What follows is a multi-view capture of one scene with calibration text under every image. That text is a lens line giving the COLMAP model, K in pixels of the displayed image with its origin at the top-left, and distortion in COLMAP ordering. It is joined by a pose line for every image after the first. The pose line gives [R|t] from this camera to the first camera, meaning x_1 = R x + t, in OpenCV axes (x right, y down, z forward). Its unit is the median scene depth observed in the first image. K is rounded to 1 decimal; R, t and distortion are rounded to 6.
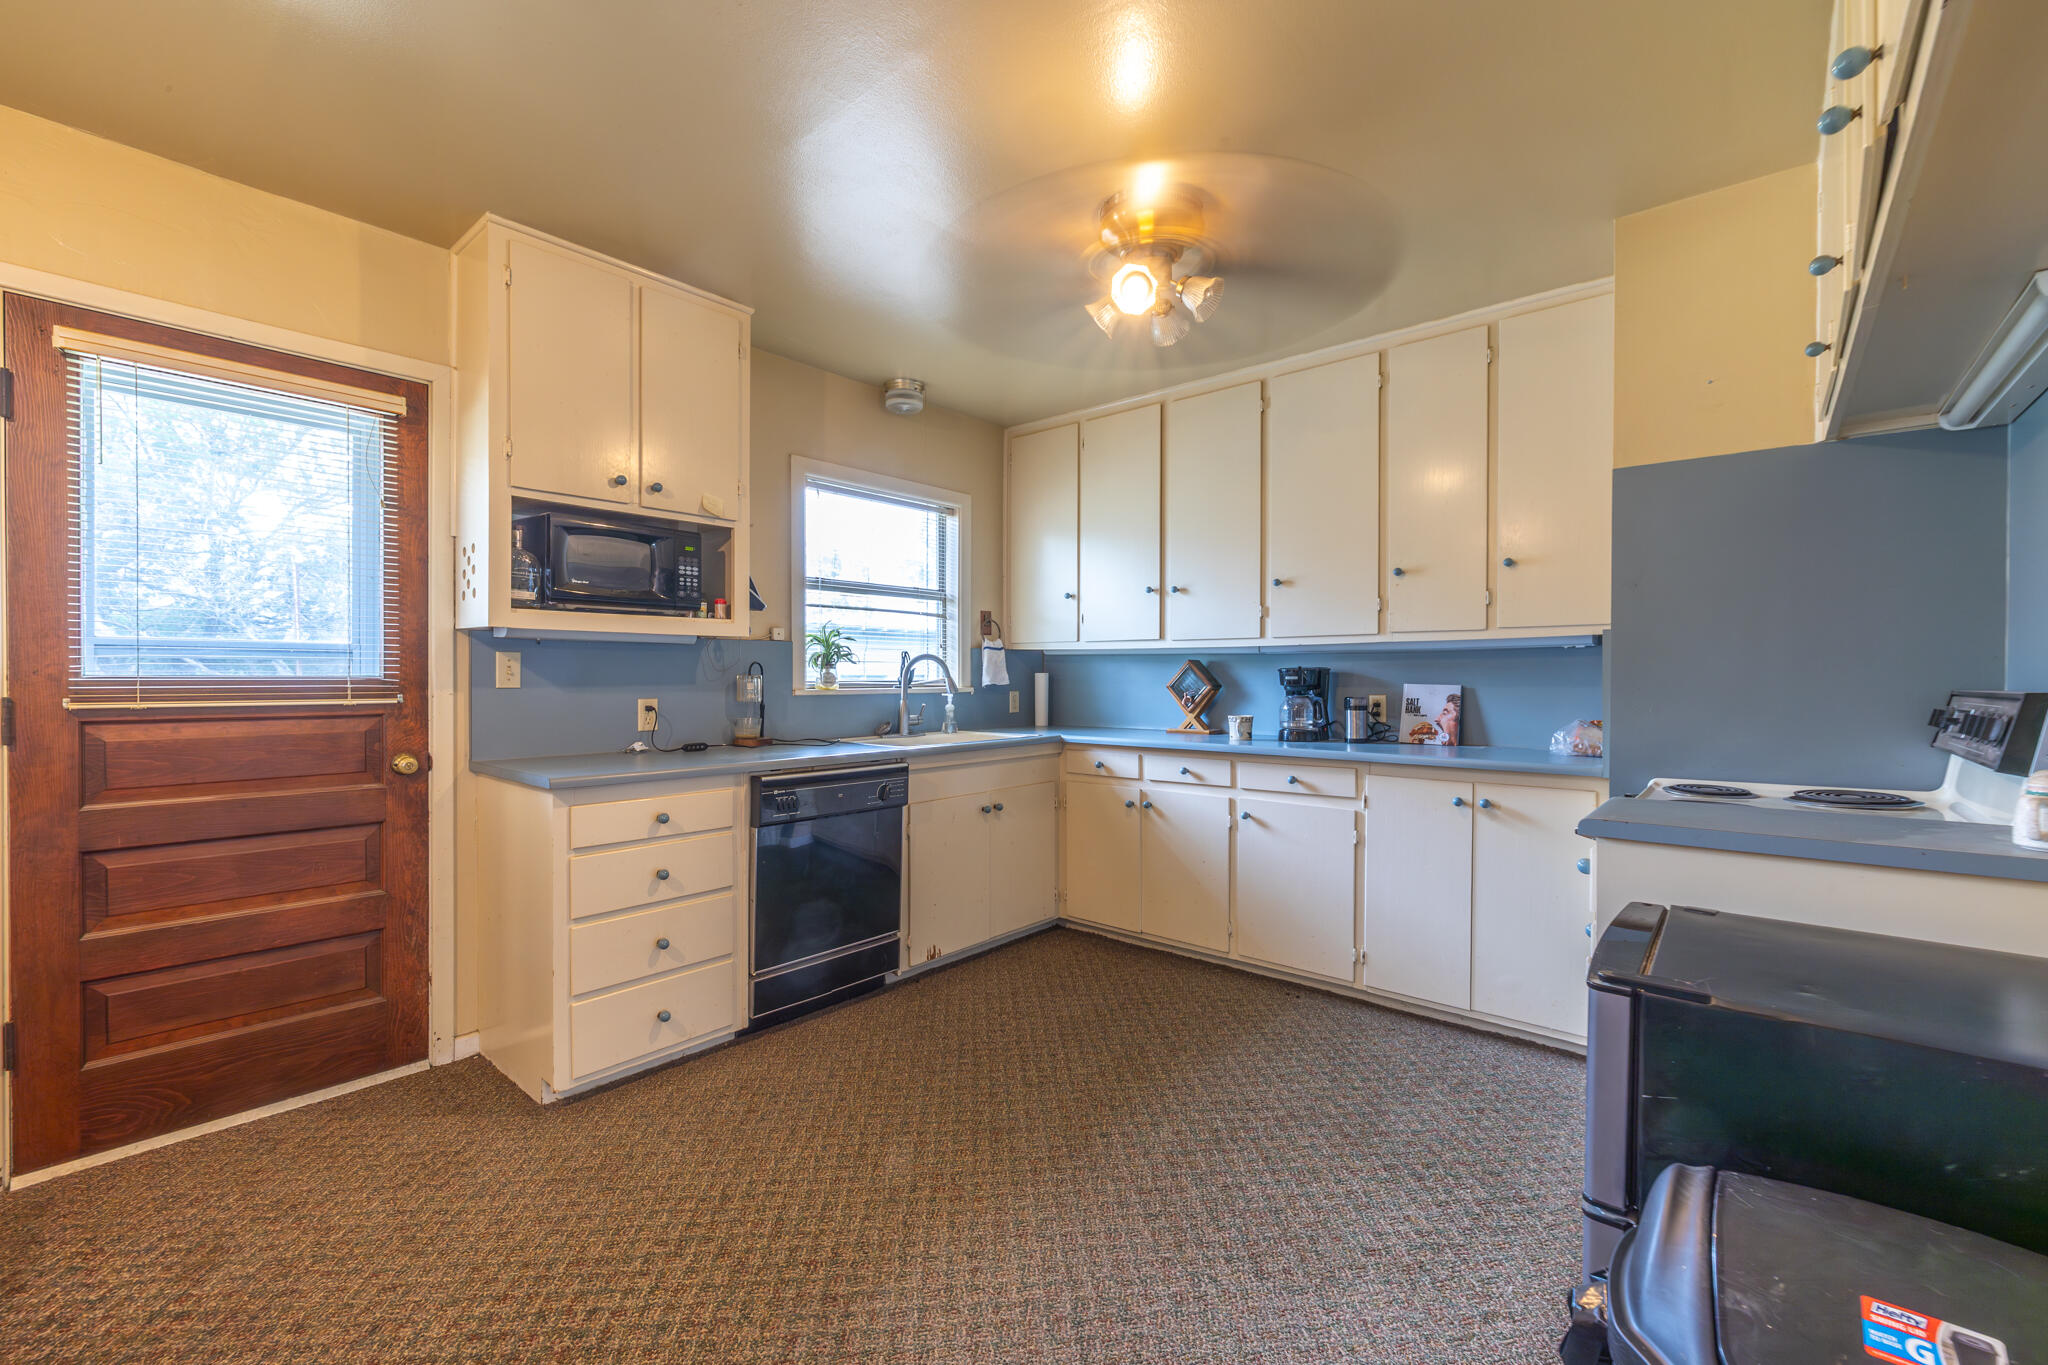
lens RADIAL K [[854.4, 0, 1024.0], [0, 854.4, 682.5], [0, 0, 1]] dist [-0.002692, -0.000016]
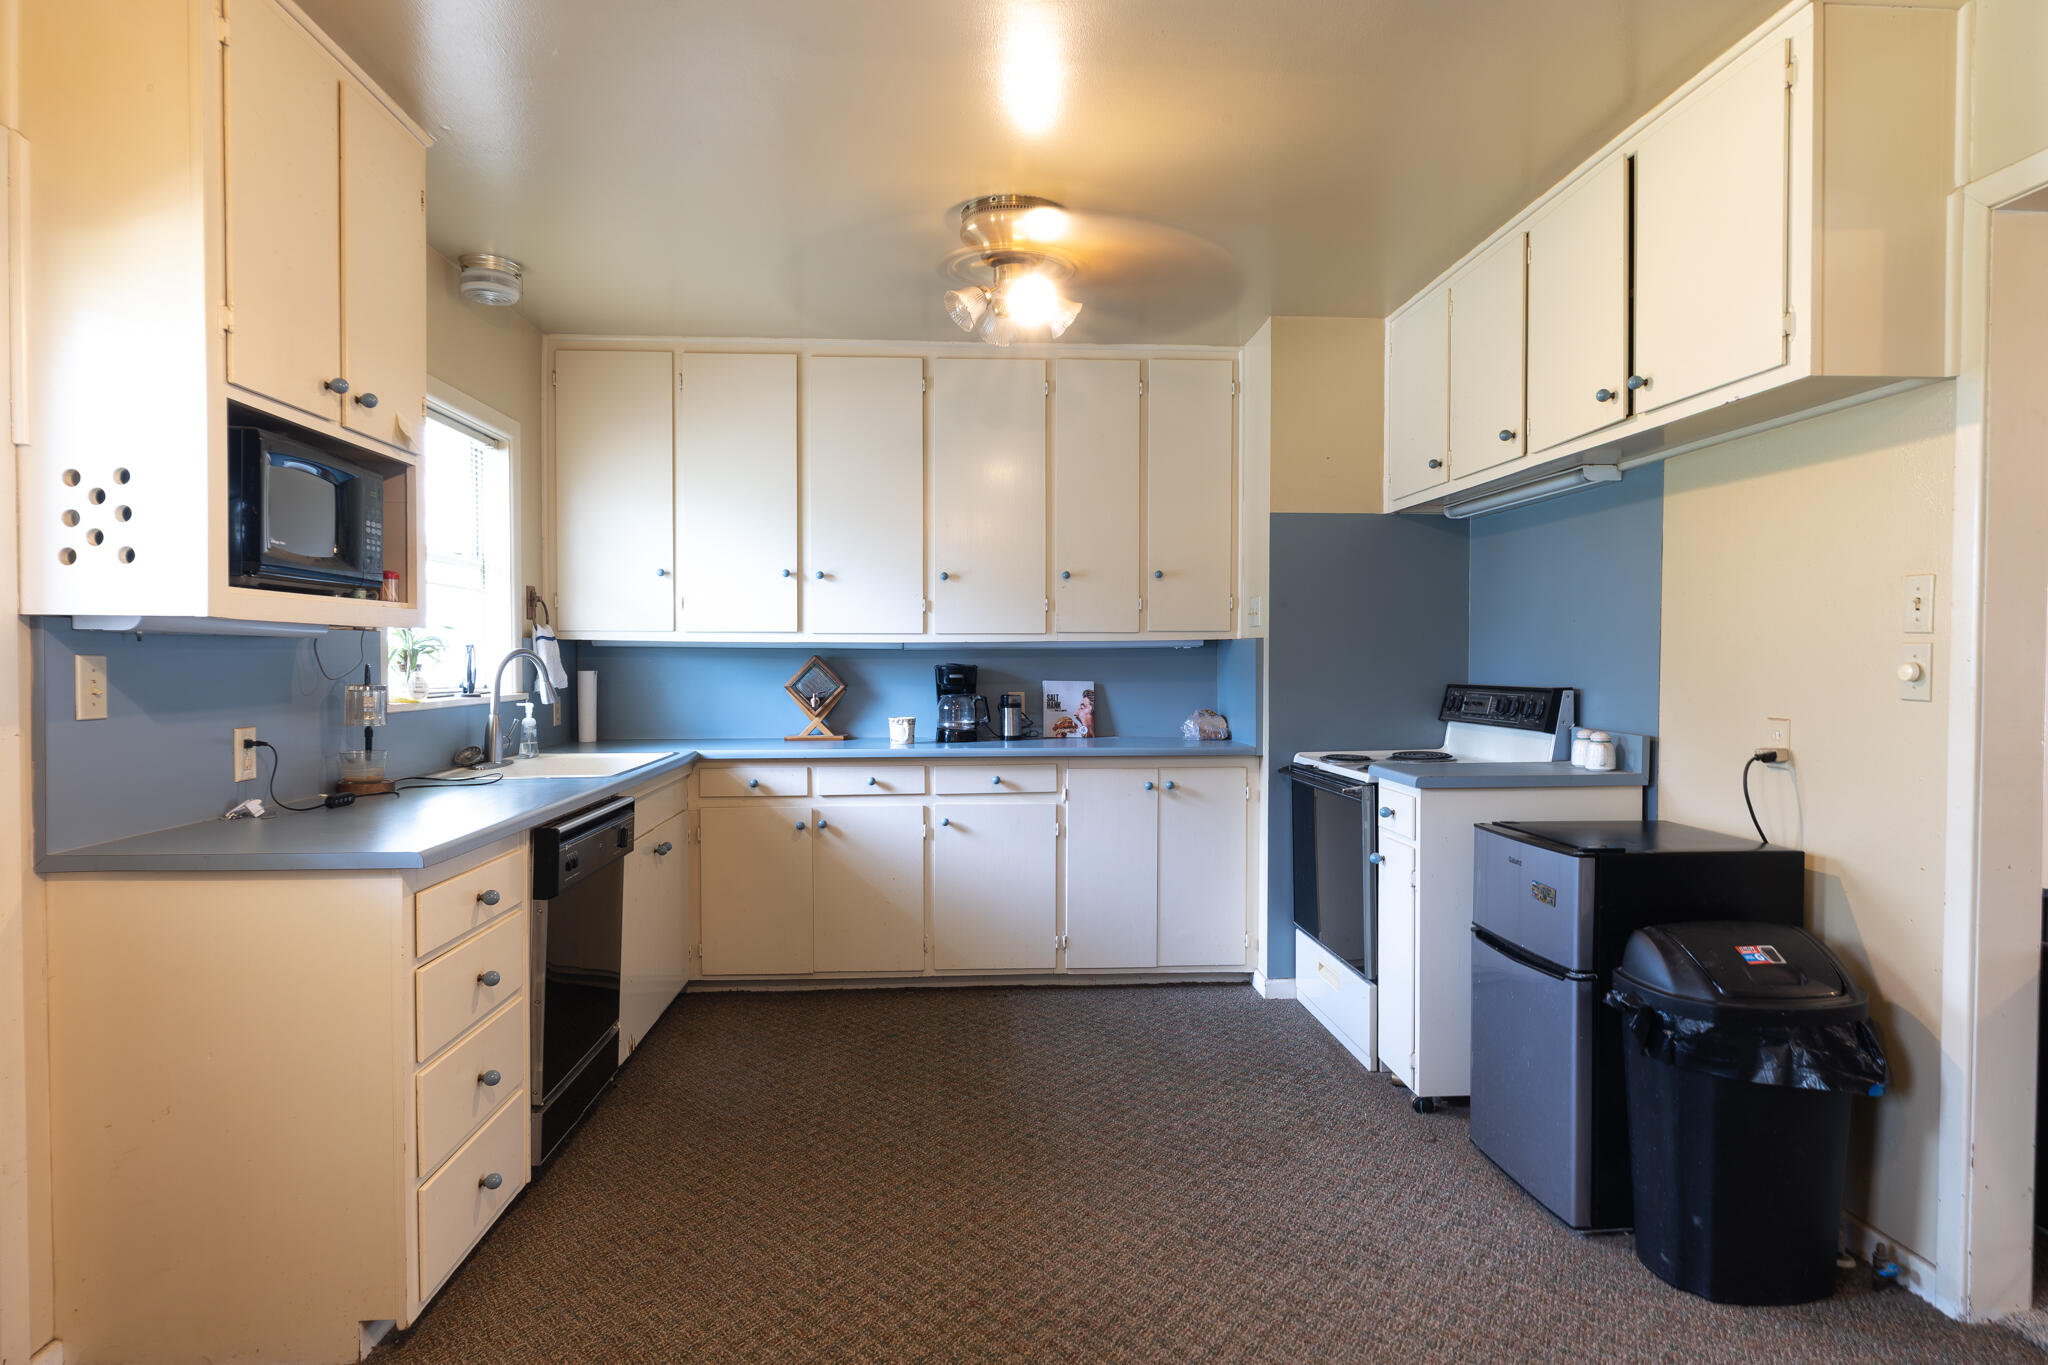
lens RADIAL K [[1155.6, 0, 1033.9], [0, 1155.6, 684.6], [0, 0, 1]] dist [-0.002461, -0.000248]
pose [[0.708334, -0.019117, 0.705619, -0.564584], [0.007834, 0.999785, 0.019223, -0.021086], [-0.705834, -0.008089, 0.708331, 0.018511]]
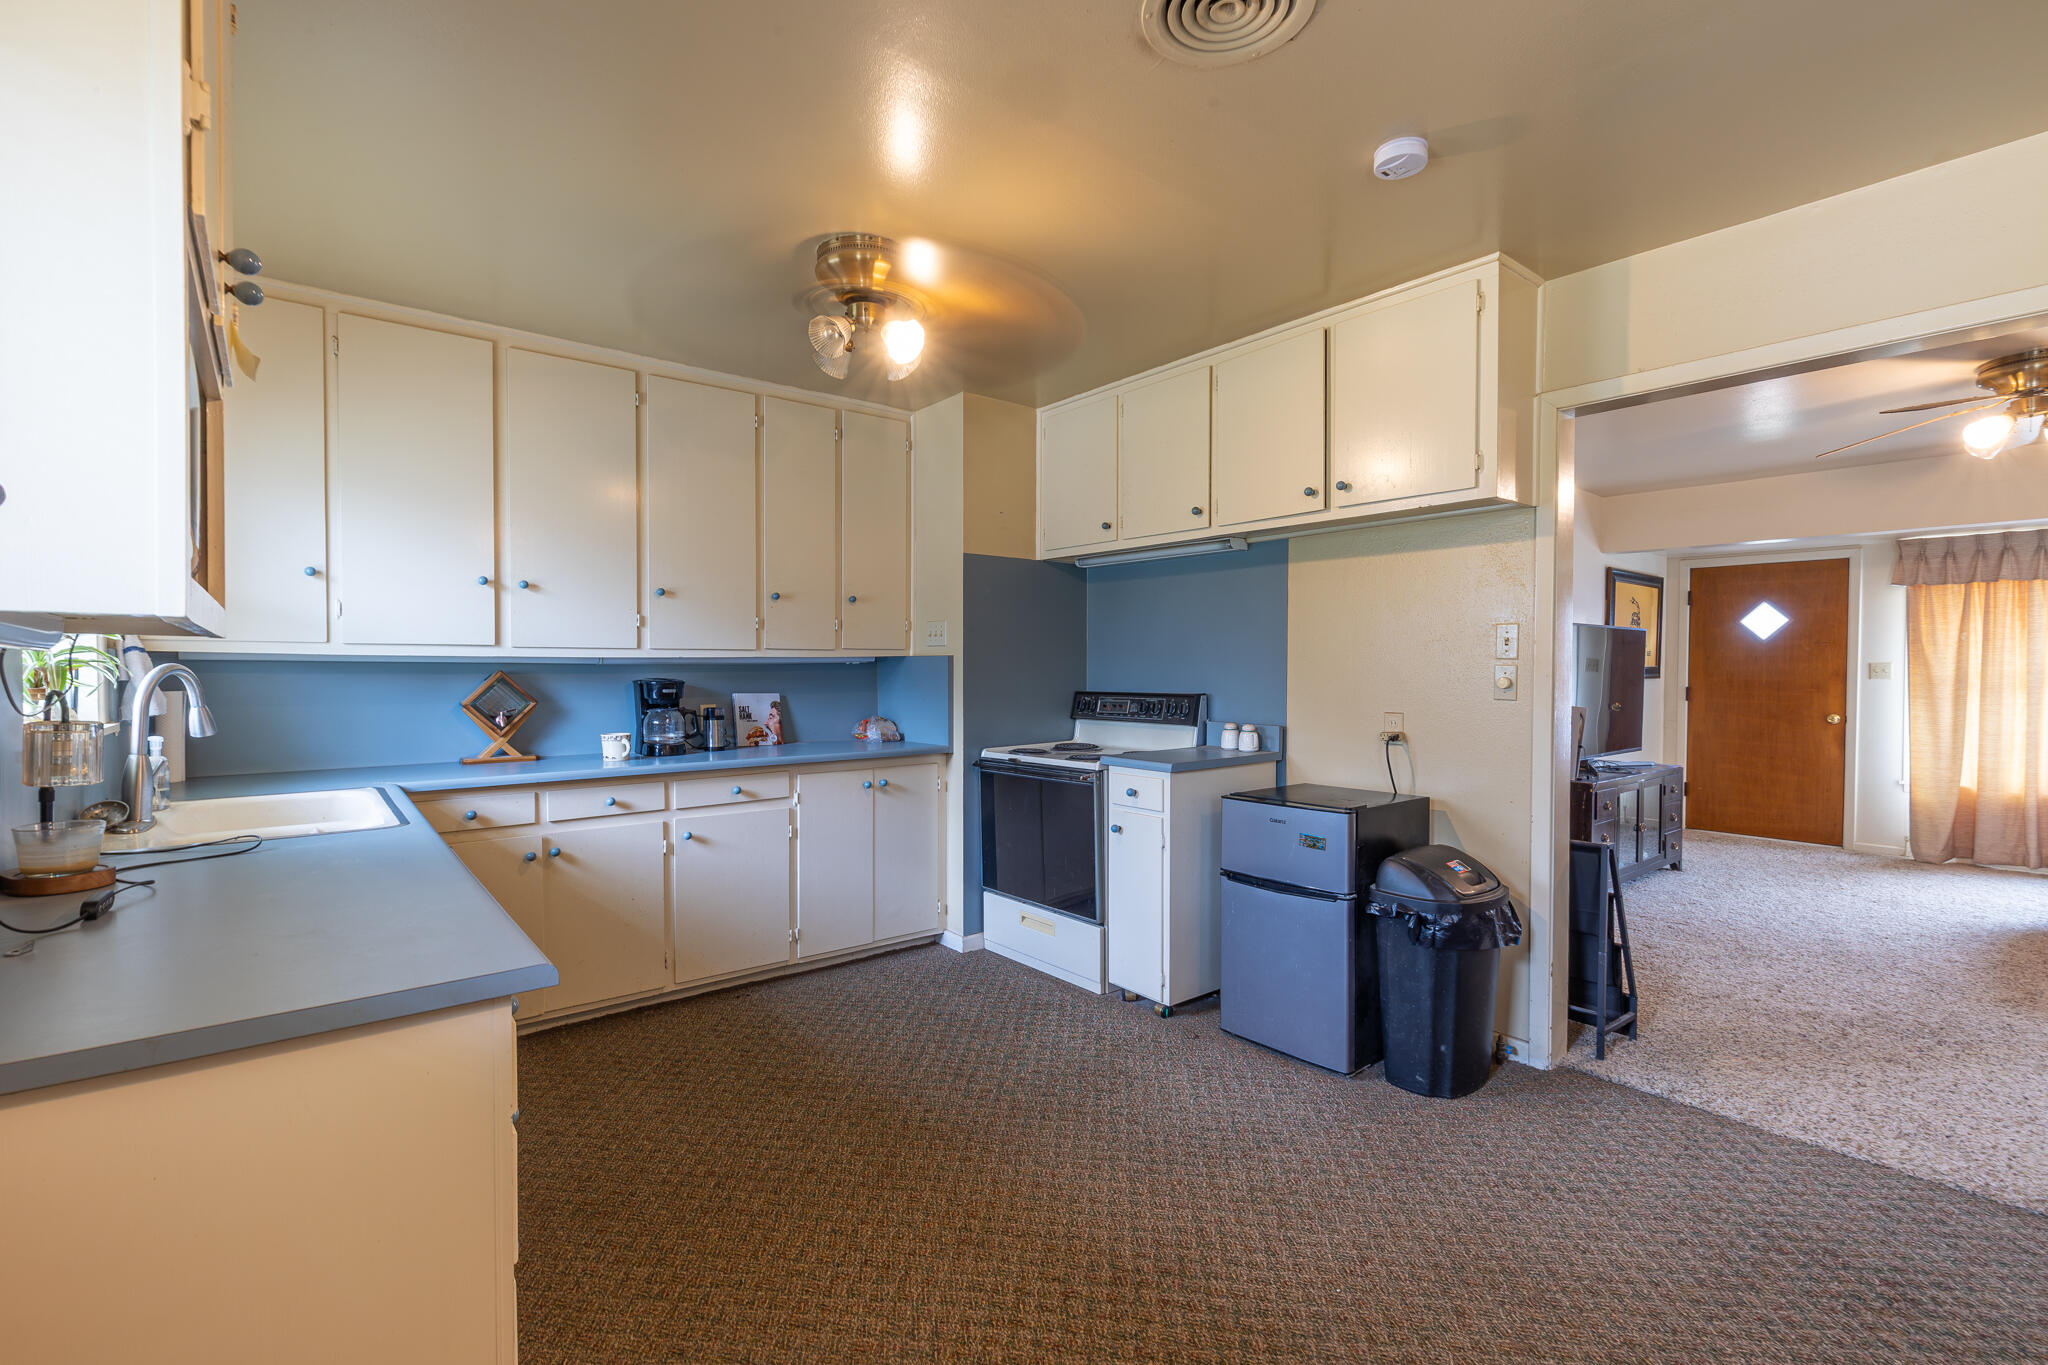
lens RADIAL K [[904.5, 0, 1023.5], [0, 904.5, 685.3], [0, 0, 1]] dist [-0.001095, 0.000177]
pose [[0.173299, -0.022984, 0.984601, -0.660597], [0.008662, 0.999725, 0.021813, -0.032214], [-0.984831, 0.004748, 0.173451, 0.439945]]
